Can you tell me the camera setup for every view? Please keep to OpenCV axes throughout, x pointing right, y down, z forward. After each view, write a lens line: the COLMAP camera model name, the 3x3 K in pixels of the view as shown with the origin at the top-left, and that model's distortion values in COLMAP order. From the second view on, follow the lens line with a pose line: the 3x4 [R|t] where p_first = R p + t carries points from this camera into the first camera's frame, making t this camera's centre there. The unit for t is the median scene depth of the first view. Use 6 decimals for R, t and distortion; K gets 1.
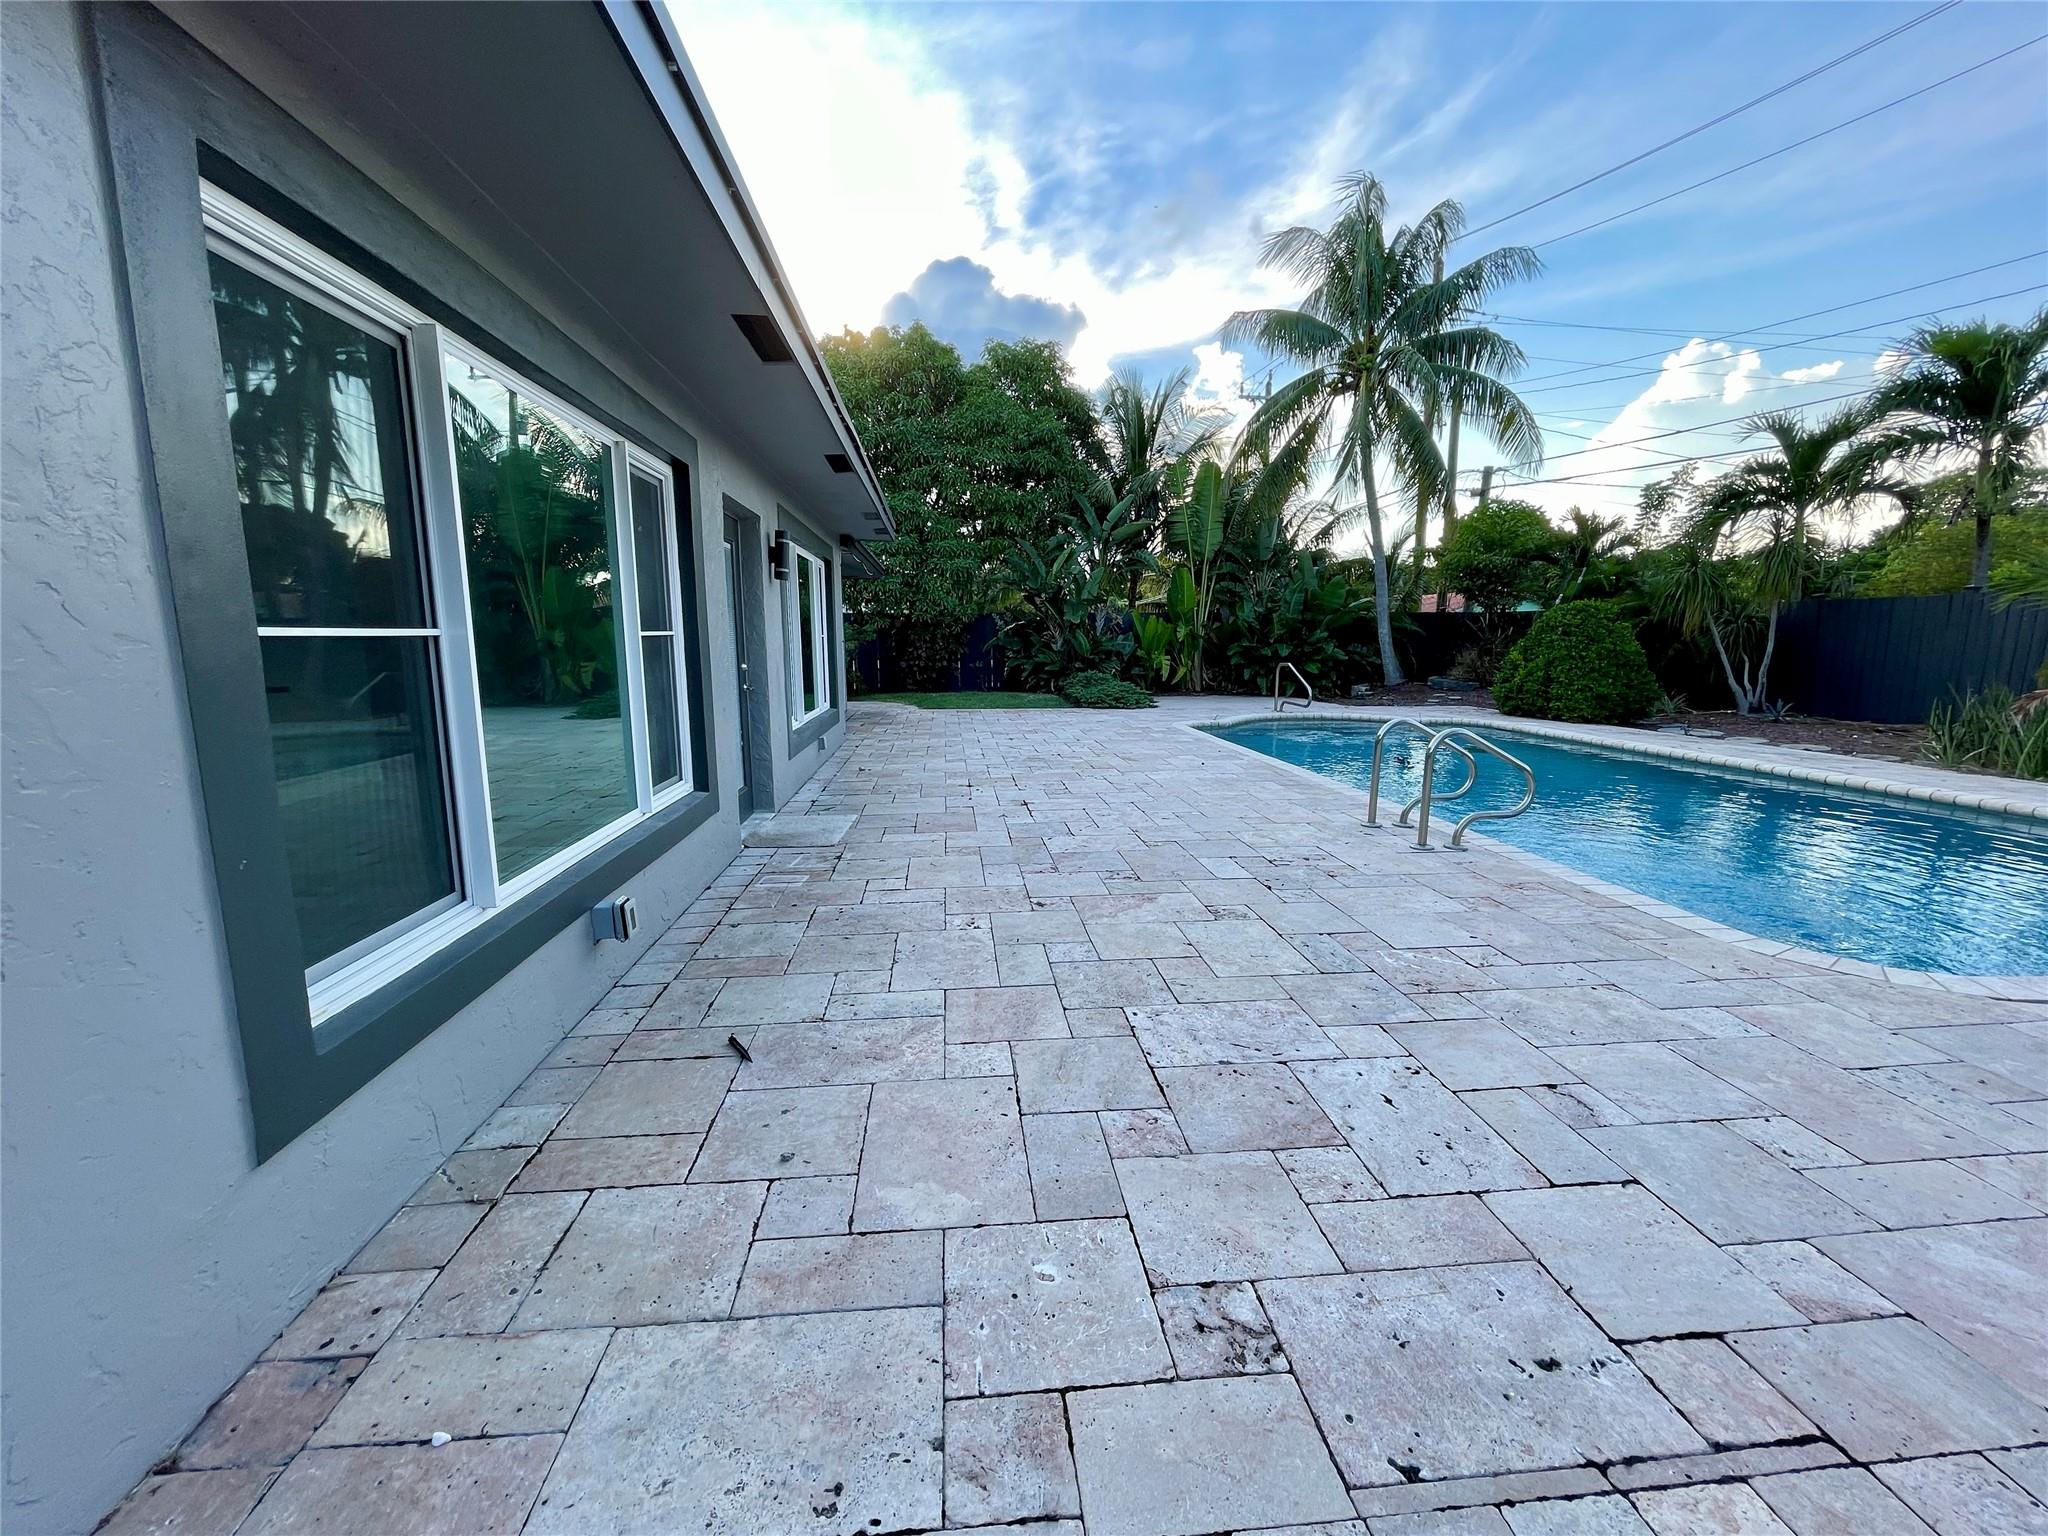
lens RADIAL K [[826.8, 0, 1019.8], [0, 826.8, 764.5], [0, 0, 1]] dist [-0.001256, 0.000521]
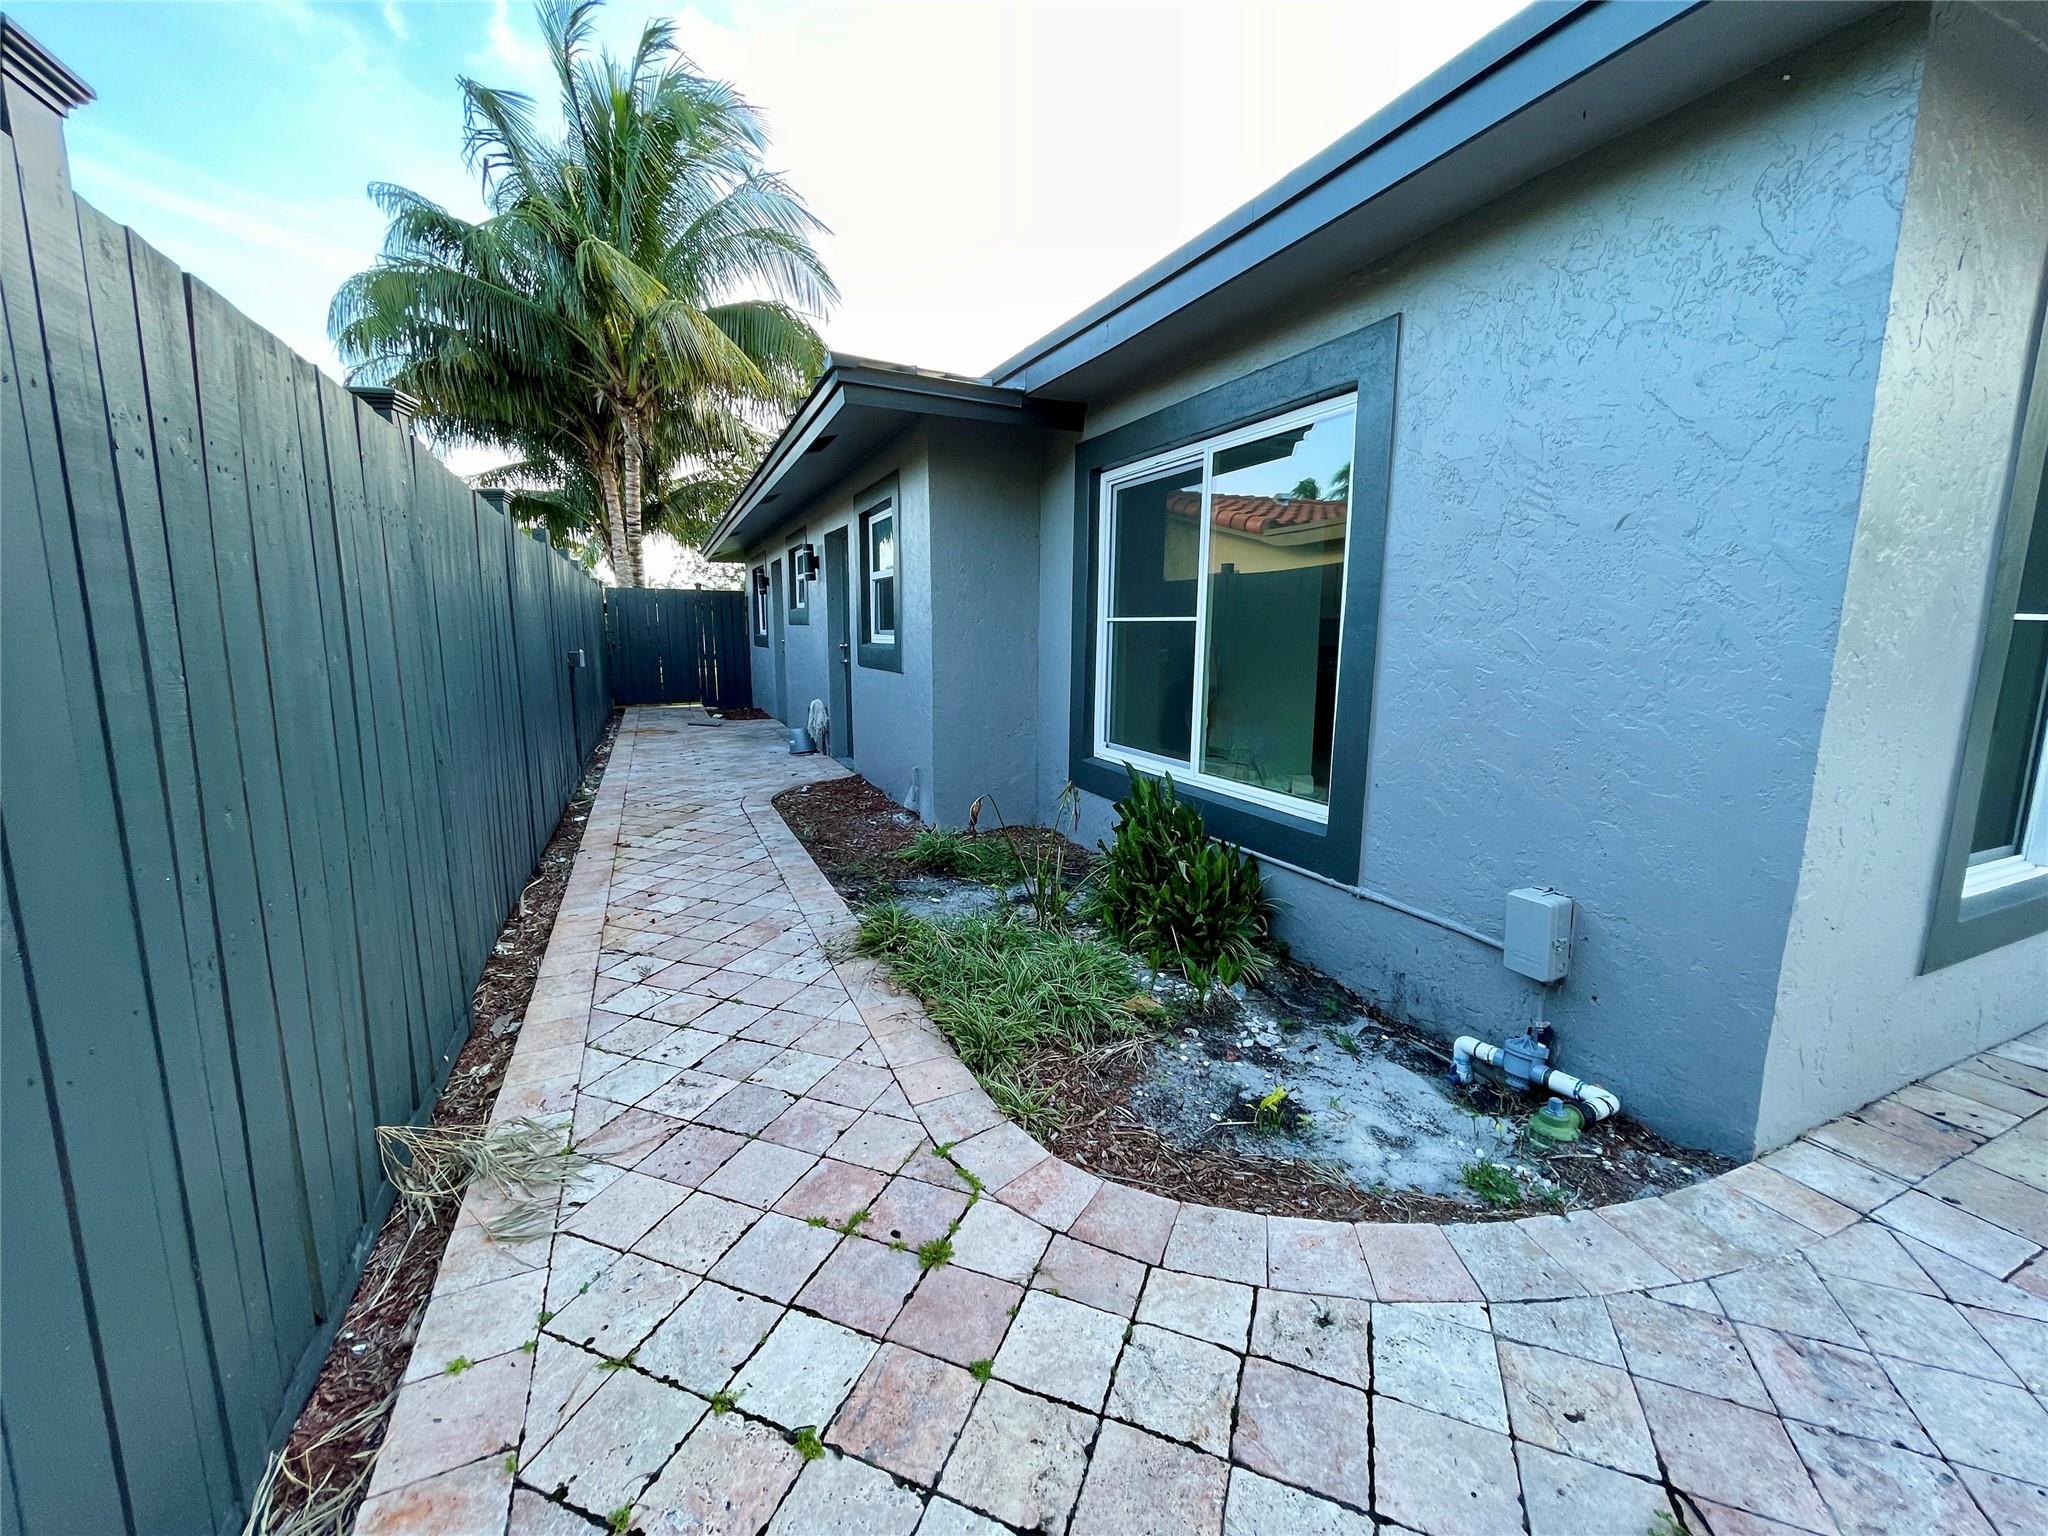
lens RADIAL K [[826.8, 0, 1019.8], [0, 826.8, 764.5], [0, 0, 1]] dist [-0.001256, 0.000521]
pose [[0.327453, 0.156474, -0.931821, -0.113719], [-0.150078, 0.982286, 0.112209, 0.175131], [0.932873, 0.103102, 0.345135, -0.997905]]
